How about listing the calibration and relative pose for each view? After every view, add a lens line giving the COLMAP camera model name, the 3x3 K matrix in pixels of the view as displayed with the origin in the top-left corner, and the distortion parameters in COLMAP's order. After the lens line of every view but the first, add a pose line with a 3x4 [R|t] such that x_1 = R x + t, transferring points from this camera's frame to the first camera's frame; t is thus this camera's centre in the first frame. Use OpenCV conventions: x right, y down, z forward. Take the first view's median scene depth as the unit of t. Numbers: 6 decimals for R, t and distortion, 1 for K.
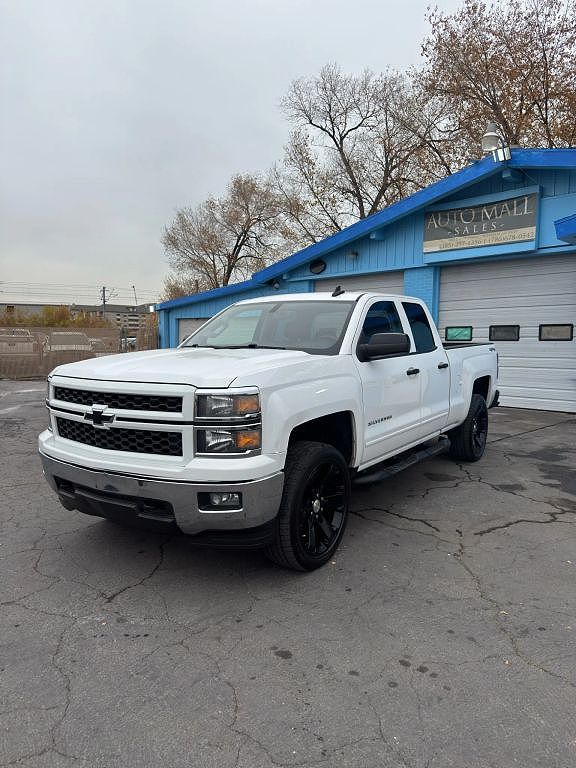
lens RADIAL K [[559.8, 0, 288.6], [0, 559.8, 384.2], [0, 0, 1]] dist [0.061834, -0.032642]
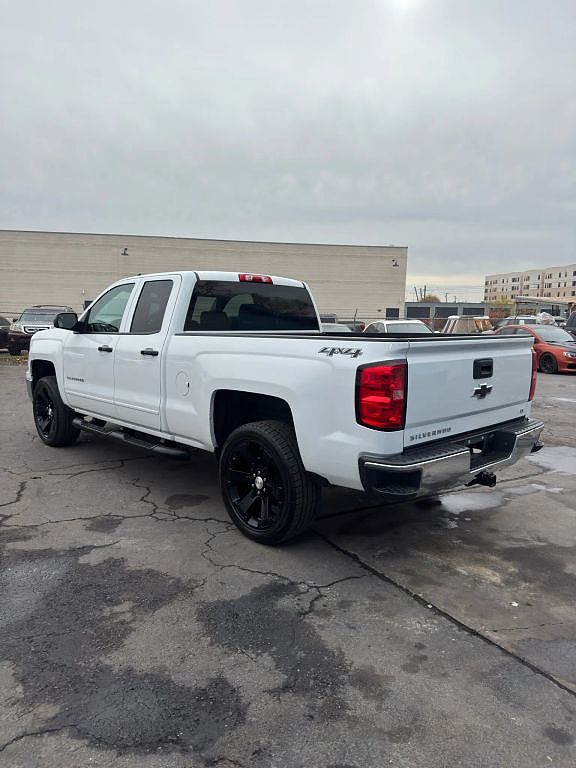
lens RADIAL K [[559.8, 0, 290.8], [0, 559.8, 390.8], [0, 0, 1]] dist [0.061834, -0.032642]
pose [[-0.258422, 0.103711, -0.960449, 1.041132], [-0.089669, 0.987353, 0.130743, -0.104258], [0.961861, 0.119910, -0.245854, 1.433202]]
